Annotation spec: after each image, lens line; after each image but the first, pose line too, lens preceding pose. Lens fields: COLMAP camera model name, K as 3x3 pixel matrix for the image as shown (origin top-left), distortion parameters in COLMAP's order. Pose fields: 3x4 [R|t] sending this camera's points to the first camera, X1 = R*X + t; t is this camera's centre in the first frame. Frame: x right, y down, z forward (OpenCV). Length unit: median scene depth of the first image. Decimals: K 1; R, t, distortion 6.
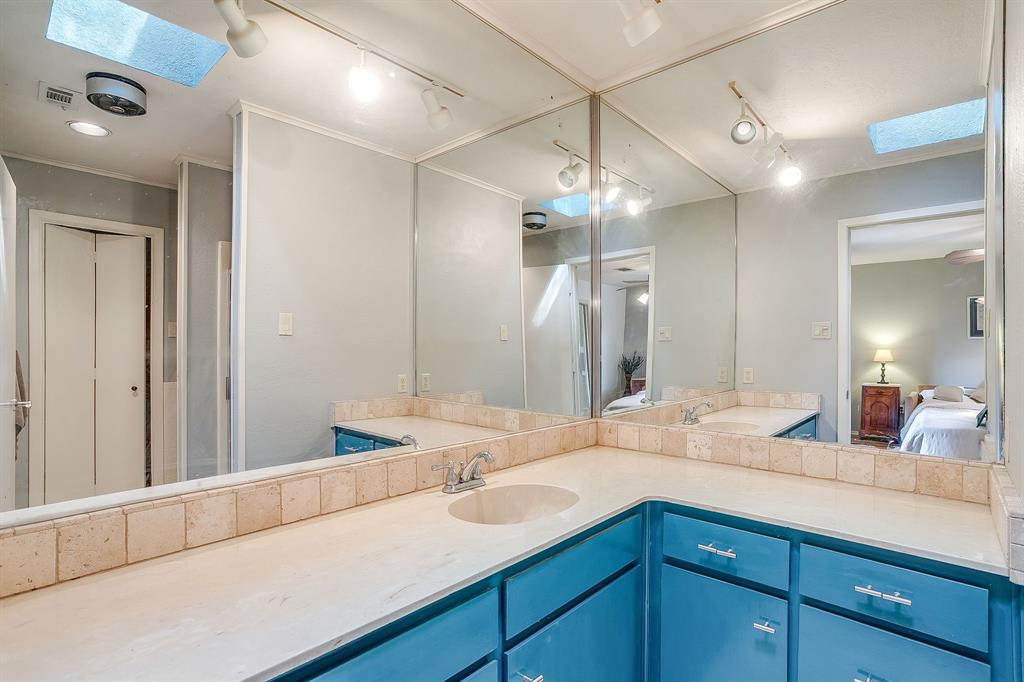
lens RADIAL K [[496.0, 0, 507.2], [0, 496.0, 344.0], [0, 0, 1]] dist [-0.028776, 0.010202]
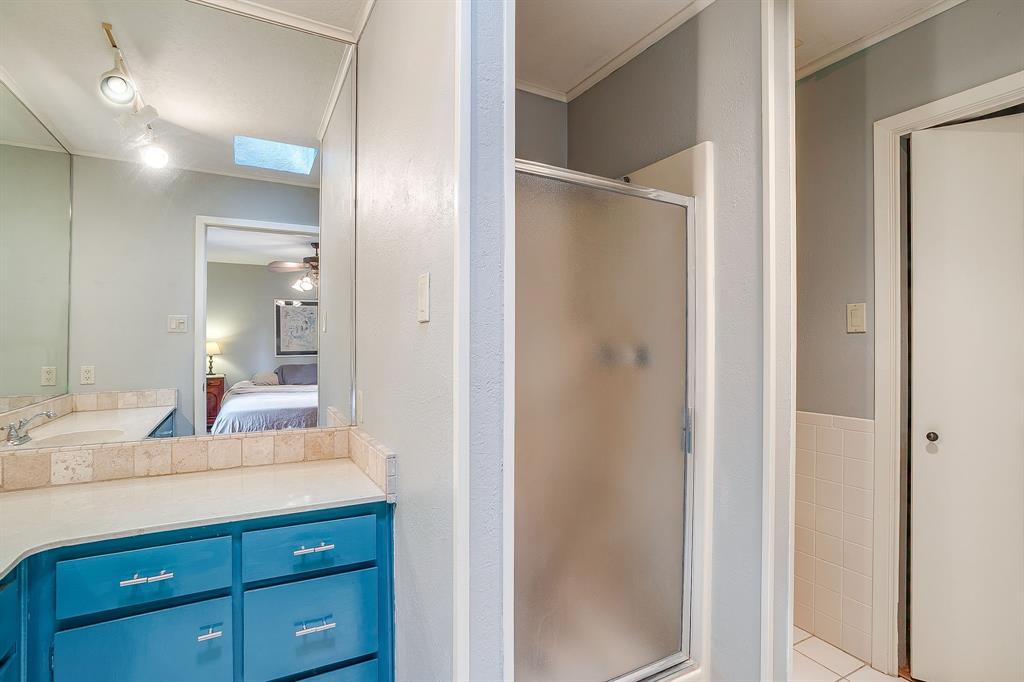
lens RADIAL K [[496.0, 0, 508.6], [0, 496.0, 340.0], [0, 0, 1]] dist [-0.028776, 0.010202]
pose [[0.336524, 0.000392, 0.941675, -0.115474], [-0.004005, 0.999991, 0.001015, 0.002406], [-0.941666, -0.004113, 0.336523, 0.093650]]
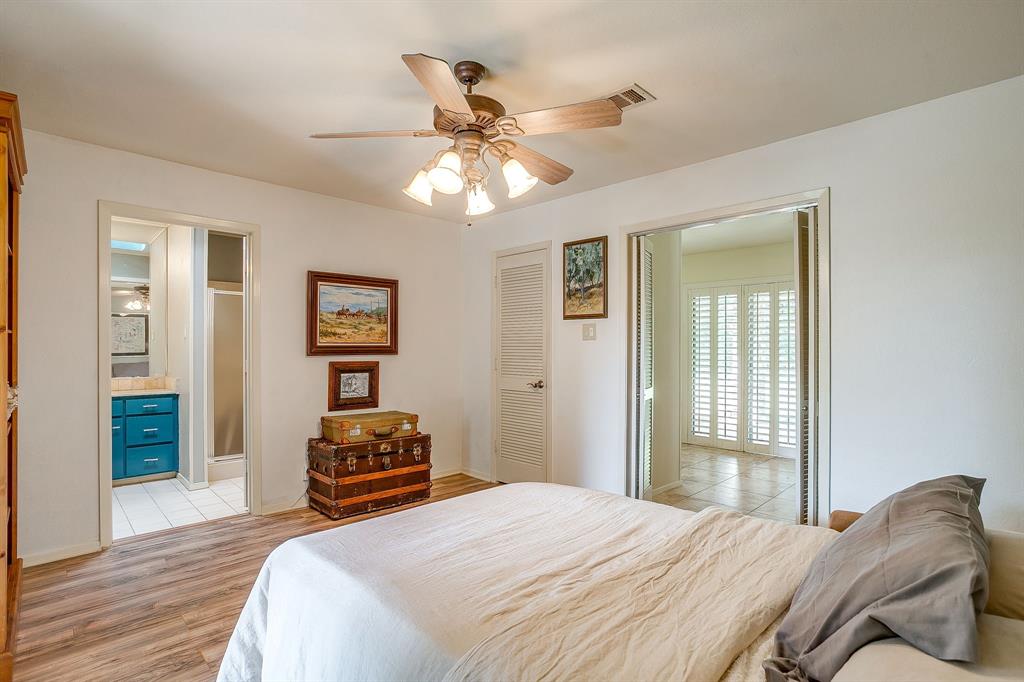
lens RADIAL K [[496.0, 0, 516.6], [0, 496.0, 341.8], [0, 0, 1]] dist [-0.028776, 0.010202]
pose [[0.053637, 0.007168, 0.998535, -1.795960], [-0.008196, 0.999944, -0.006738, -0.007072], [-0.998527, -0.007823, 0.053693, -1.282600]]
